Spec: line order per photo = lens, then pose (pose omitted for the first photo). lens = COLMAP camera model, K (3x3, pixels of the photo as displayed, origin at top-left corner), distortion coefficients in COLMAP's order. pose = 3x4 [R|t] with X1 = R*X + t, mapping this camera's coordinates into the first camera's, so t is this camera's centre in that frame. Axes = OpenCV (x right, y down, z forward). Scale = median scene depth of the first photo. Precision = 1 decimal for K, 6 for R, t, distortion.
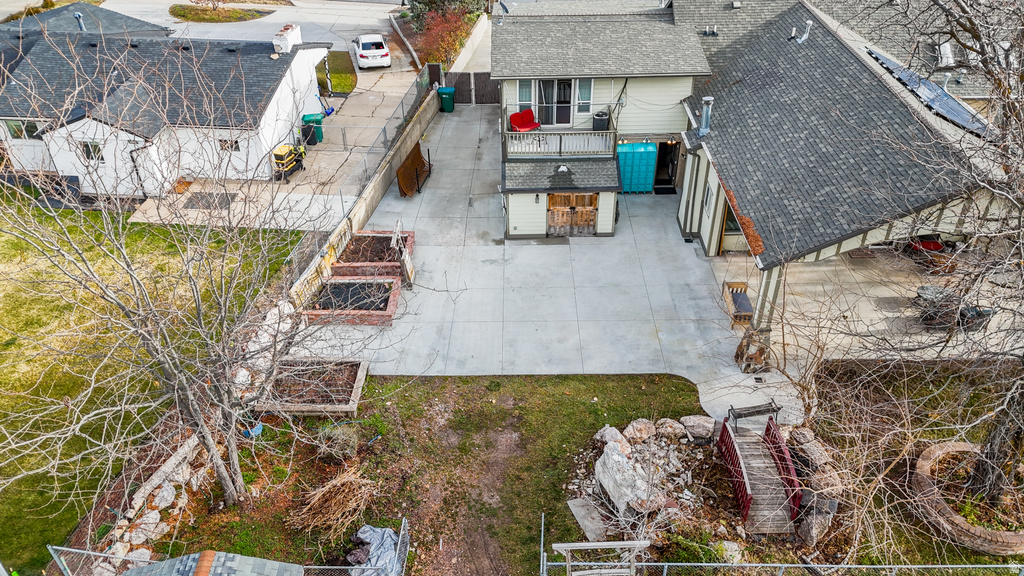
lens RADIAL K [[773.4, 0, 512.0], [0, 773.4, 288.0], [0, 0, 1]] dist [0.079456, -0.055683]
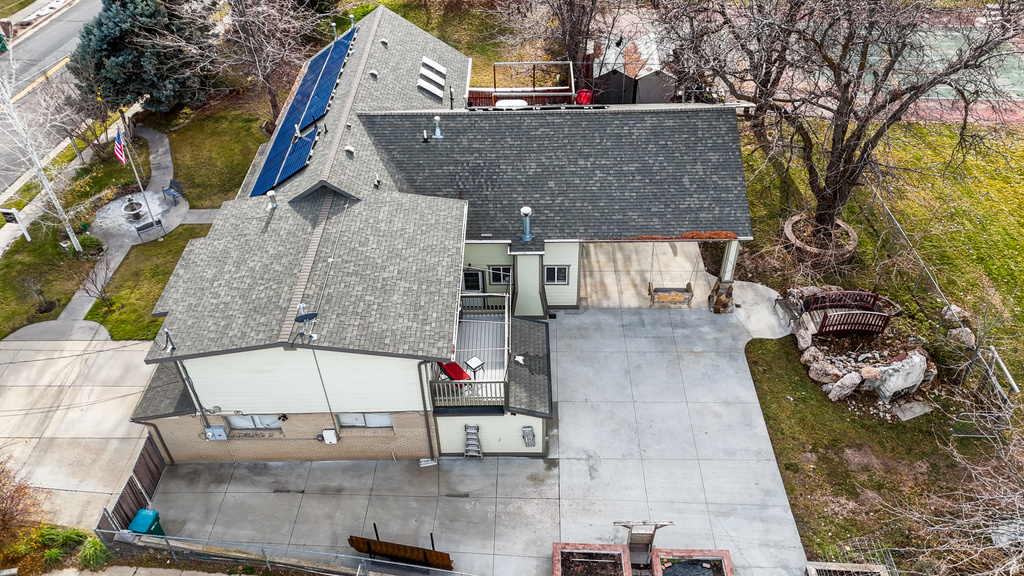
lens RADIAL K [[773.4, 0, 512.0], [0, 773.4, 288.0], [0, 0, 1]] dist [0.079456, -0.055683]
pose [[0.009550, -0.646215, 0.763096, -0.711249], [0.599636, 0.614398, 0.512789, -0.838742], [-0.800216, 0.452682, 0.393361, 0.756692]]
